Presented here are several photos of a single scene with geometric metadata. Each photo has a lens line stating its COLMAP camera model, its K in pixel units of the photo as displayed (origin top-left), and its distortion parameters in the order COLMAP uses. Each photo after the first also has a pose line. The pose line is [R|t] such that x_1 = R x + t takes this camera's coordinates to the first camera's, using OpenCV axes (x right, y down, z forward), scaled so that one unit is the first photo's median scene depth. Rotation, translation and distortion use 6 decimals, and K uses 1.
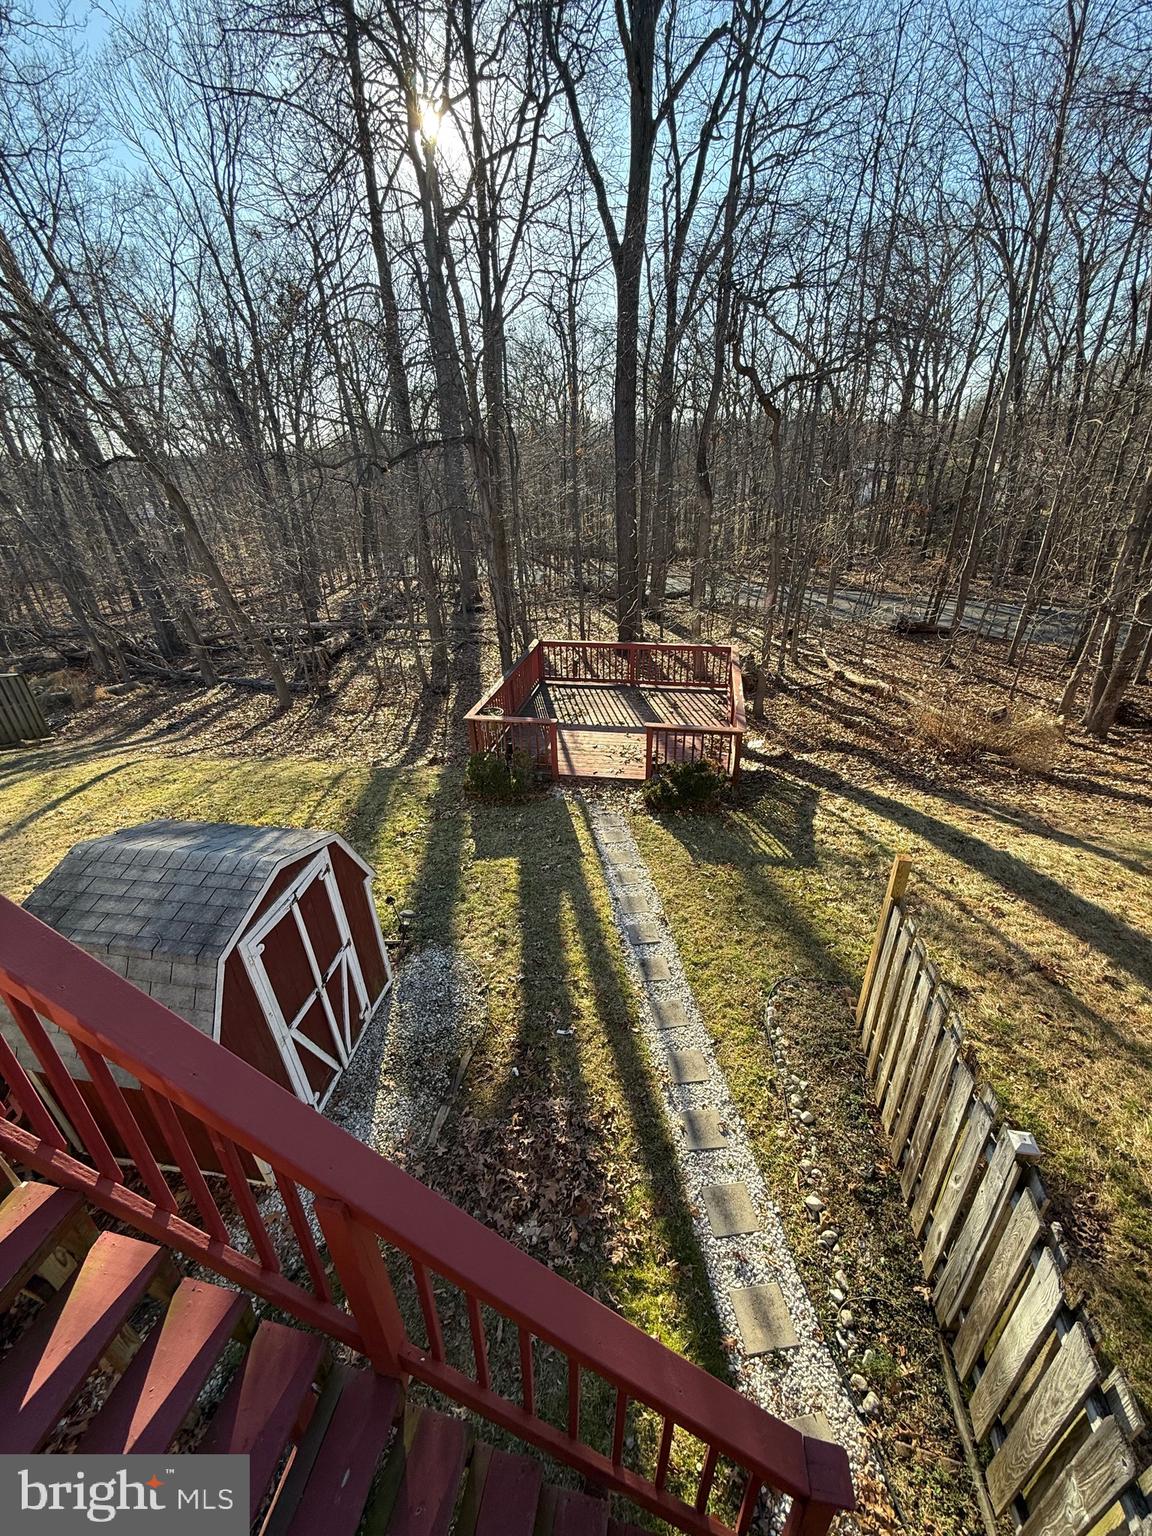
lens RADIAL K [[614.0, 0, 576.0], [0, 614.0, 768.0], [0, 0, 1]] dist [-0.000999, -0.000415]
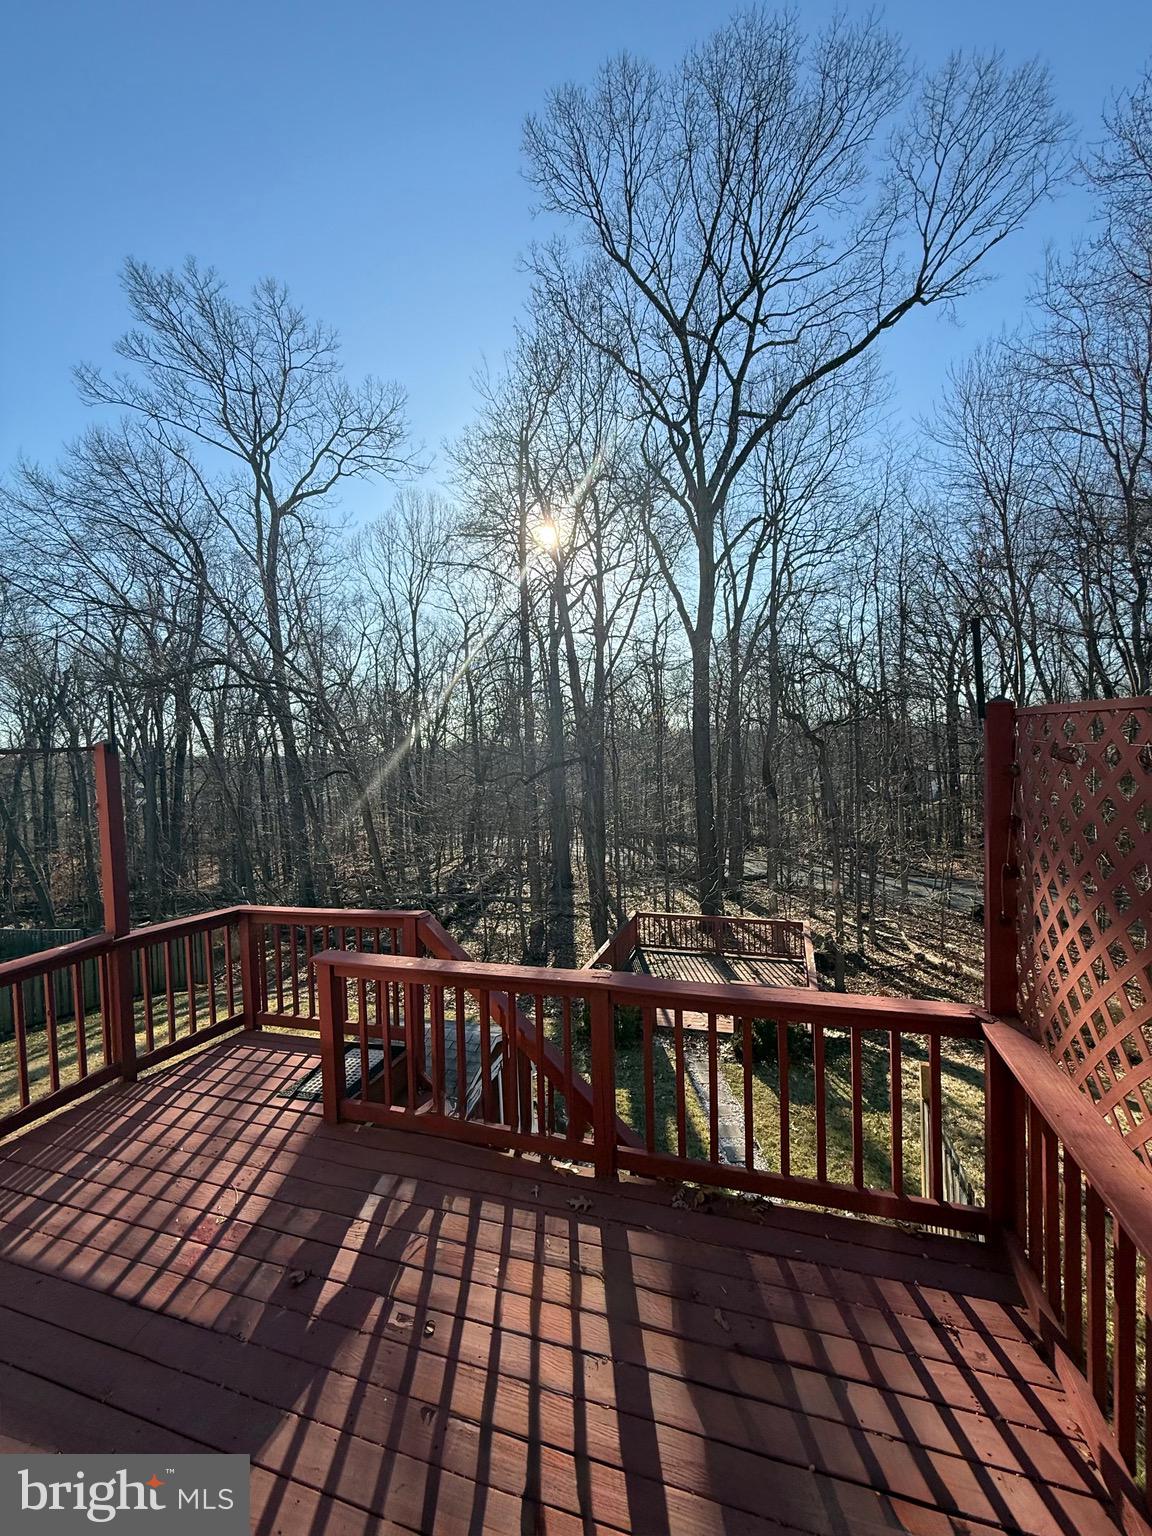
lens RADIAL K [[614.0, 0, 576.0], [0, 614.0, 768.0], [0, 0, 1]] dist [-0.000999, -0.000415]
pose [[0.991995, 0.001714, -0.126268, -0.017564], [-0.056082, 0.901872, -0.428348, 0.039037], [0.113144, 0.432000, 0.894748, -0.137651]]
